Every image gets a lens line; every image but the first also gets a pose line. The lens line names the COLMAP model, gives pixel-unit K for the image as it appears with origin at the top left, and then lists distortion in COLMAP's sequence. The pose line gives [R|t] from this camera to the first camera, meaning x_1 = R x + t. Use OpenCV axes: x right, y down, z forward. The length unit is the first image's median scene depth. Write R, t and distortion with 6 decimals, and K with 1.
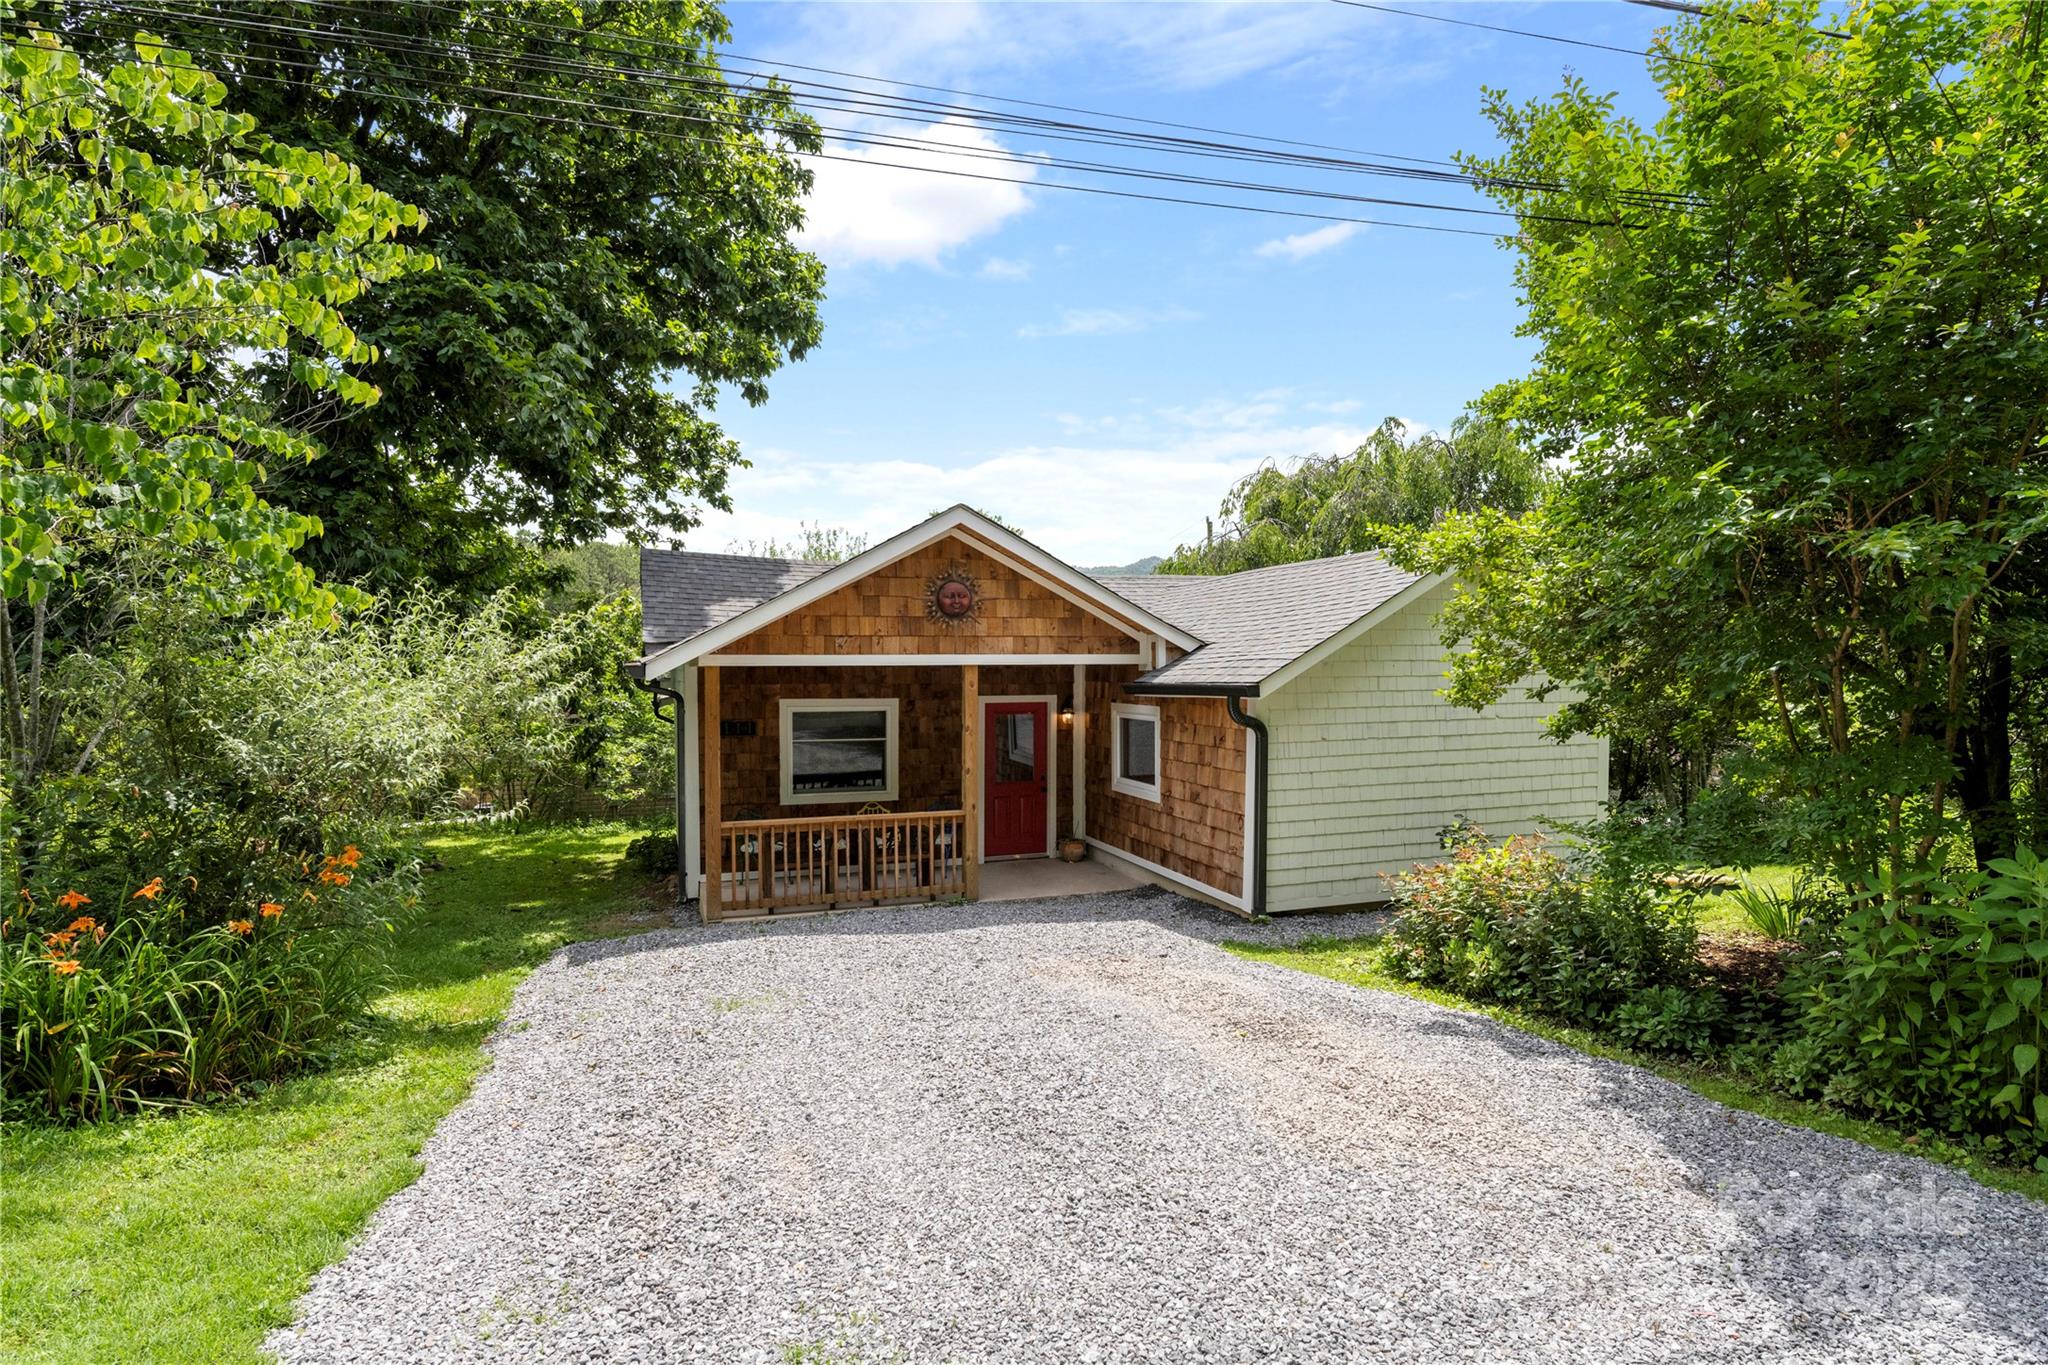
lens RADIAL K [[1132.9, 0, 1024.0], [0, 1132.9, 682.5], [0, 0, 1]] dist [-0.000404, 0.000012]
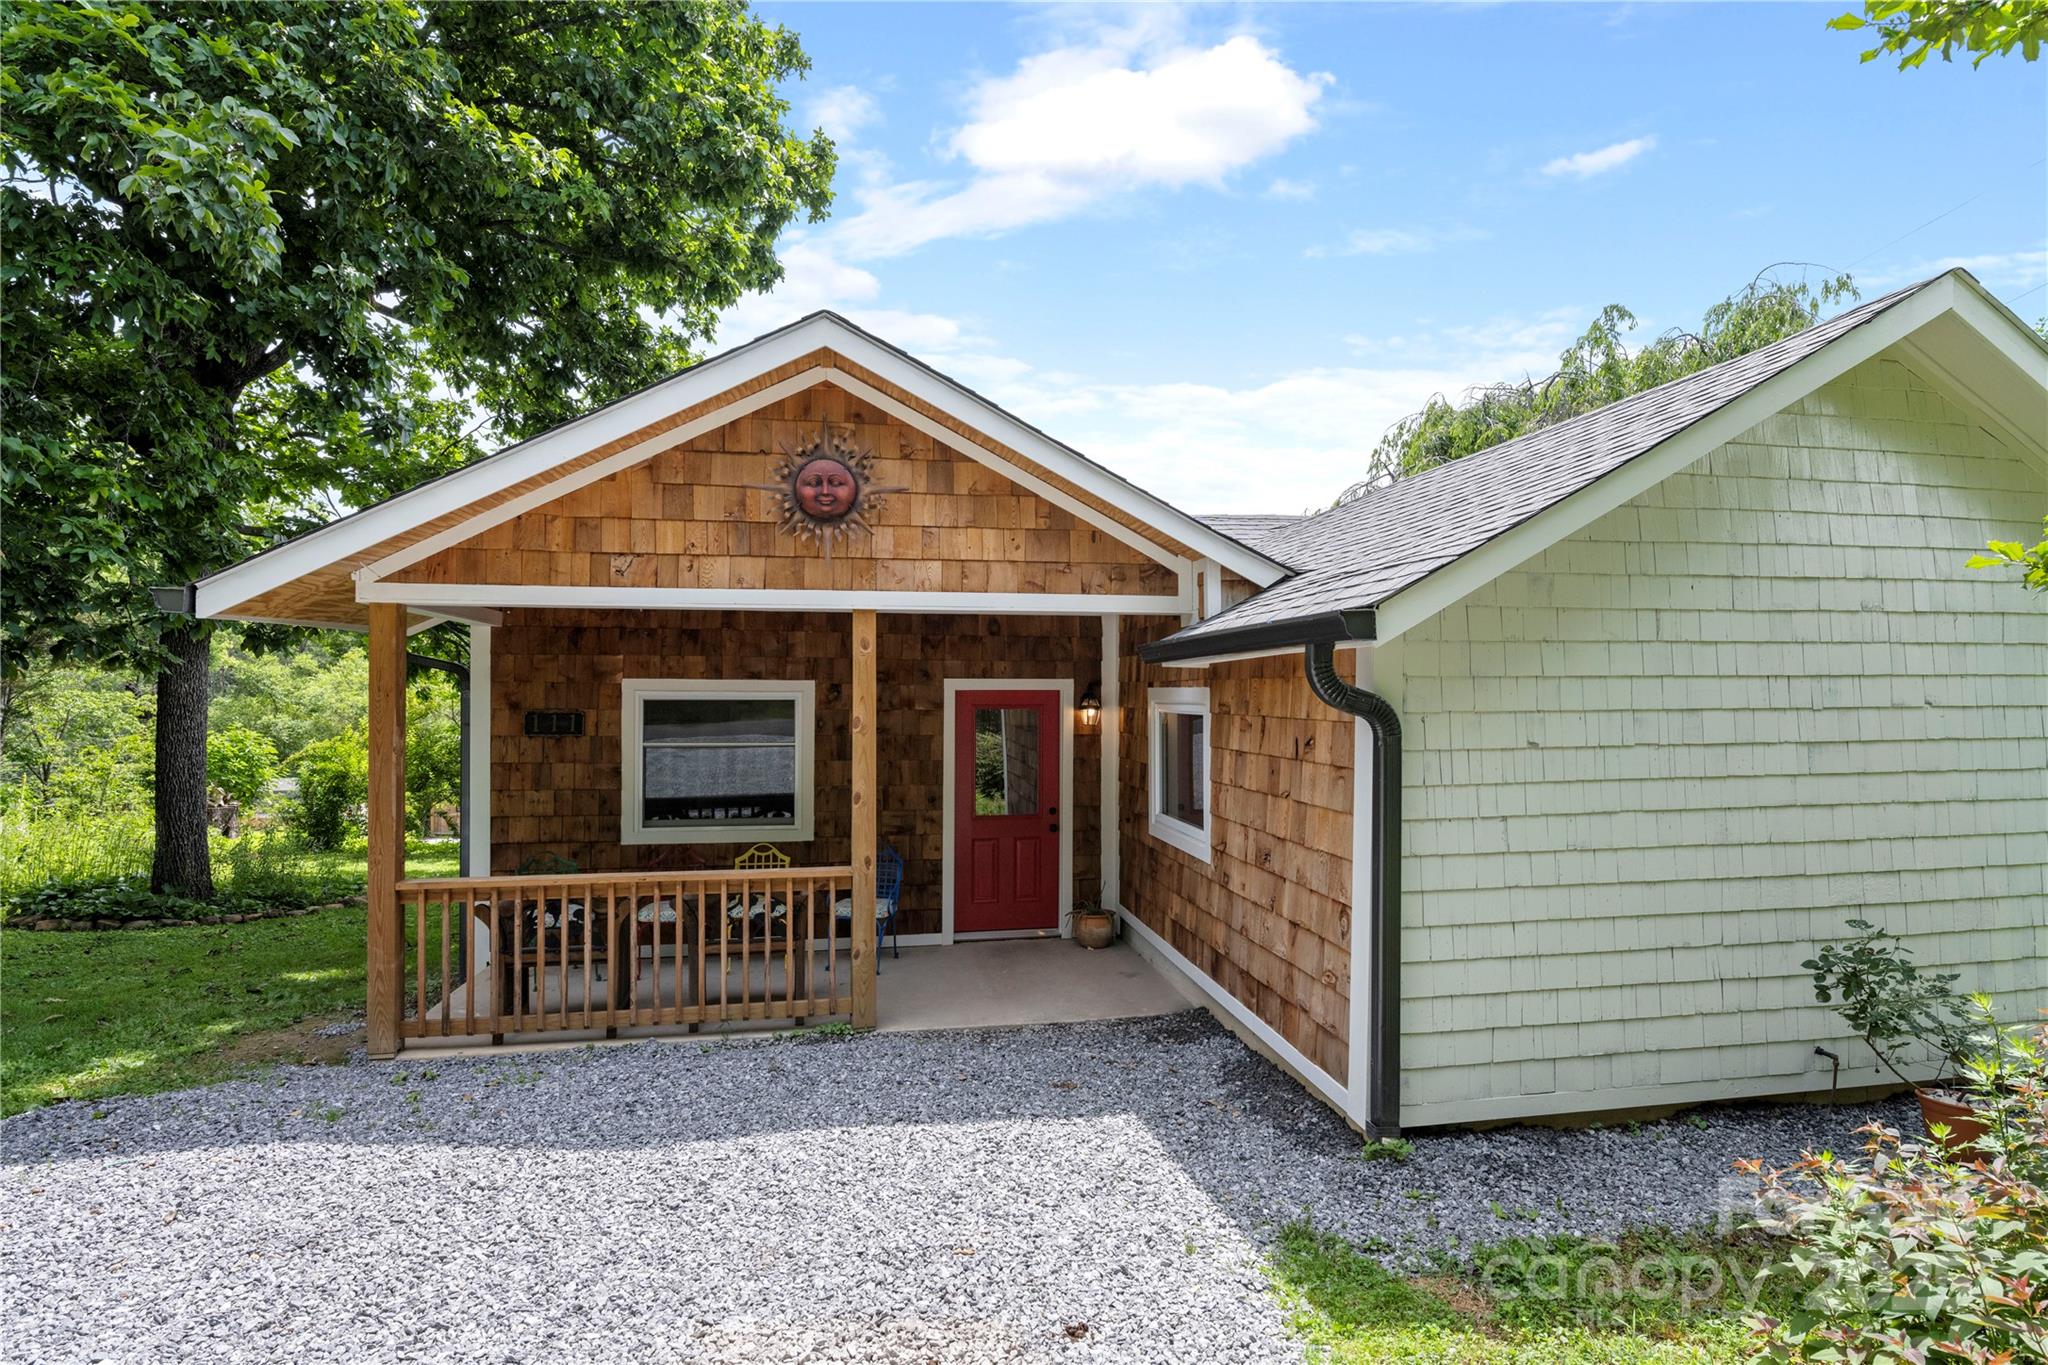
lens RADIAL K [[1081.1, 0, 1027.8], [0, 1081.1, 673.9], [0, 0, 1]] dist [0.000907, 0.000332]
pose [[0.987433, 0.002080, -0.158023, 0.118965], [-0.007263, 0.999454, -0.032227, 0.033206], [0.157869, 0.032970, 0.986909, 0.481617]]
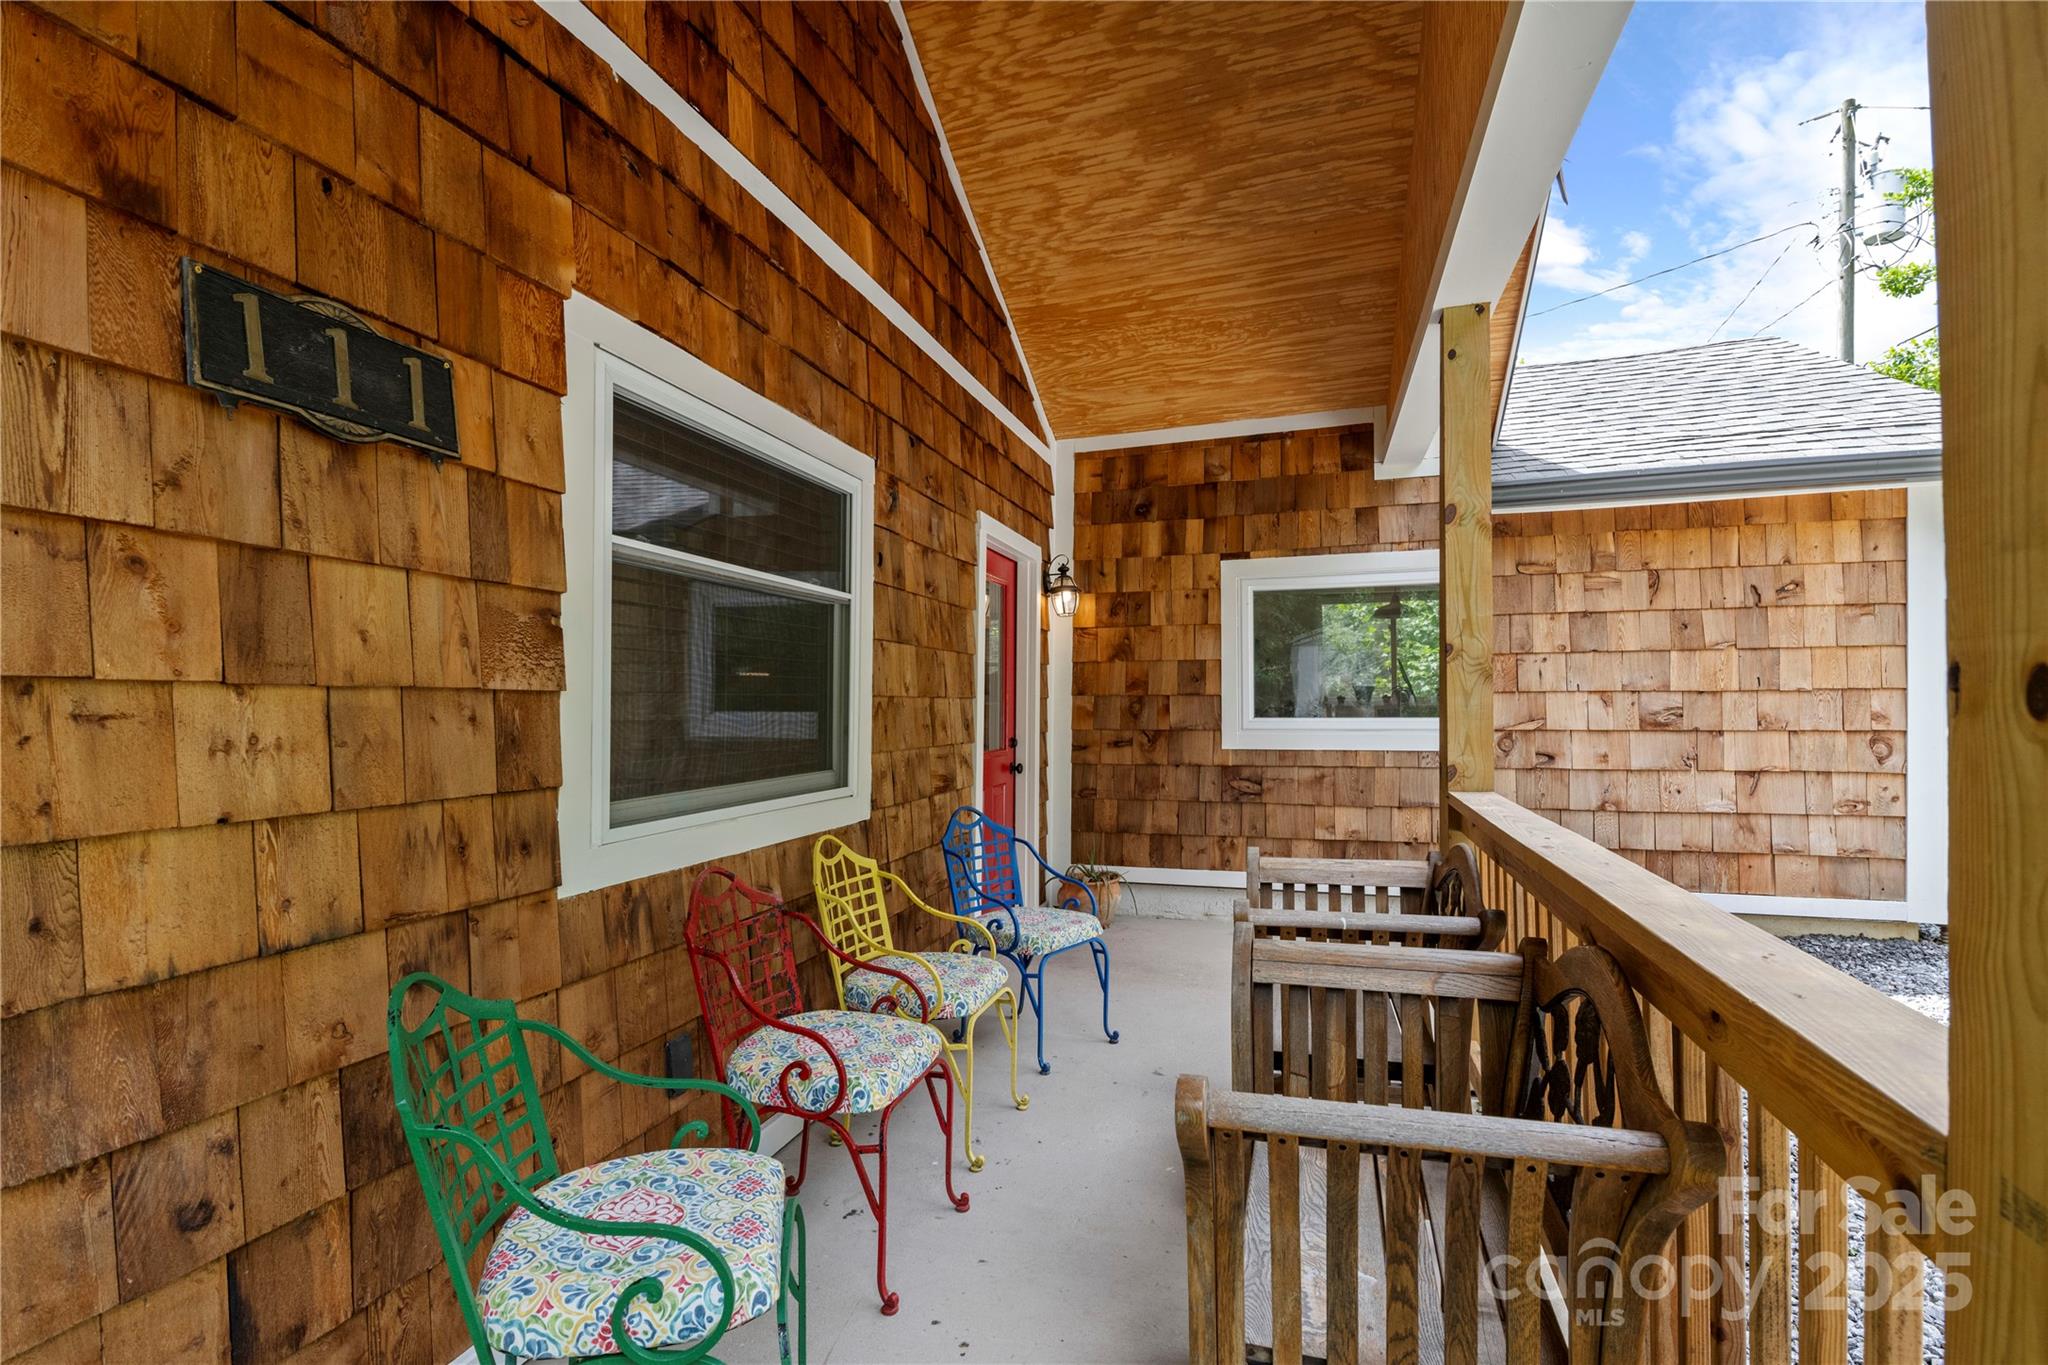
lens RADIAL K [[965.7, 0, 1032.2], [0, 965.7, 685.9], [0, 0, 1]] dist [-0.001285, -0.009881]
pose [[0.569326, 0.014785, 0.821979, -0.328463], [0.025399, 0.999045, -0.035562, 0.092203], [-0.821719, 0.041124, 0.568407, 0.957154]]
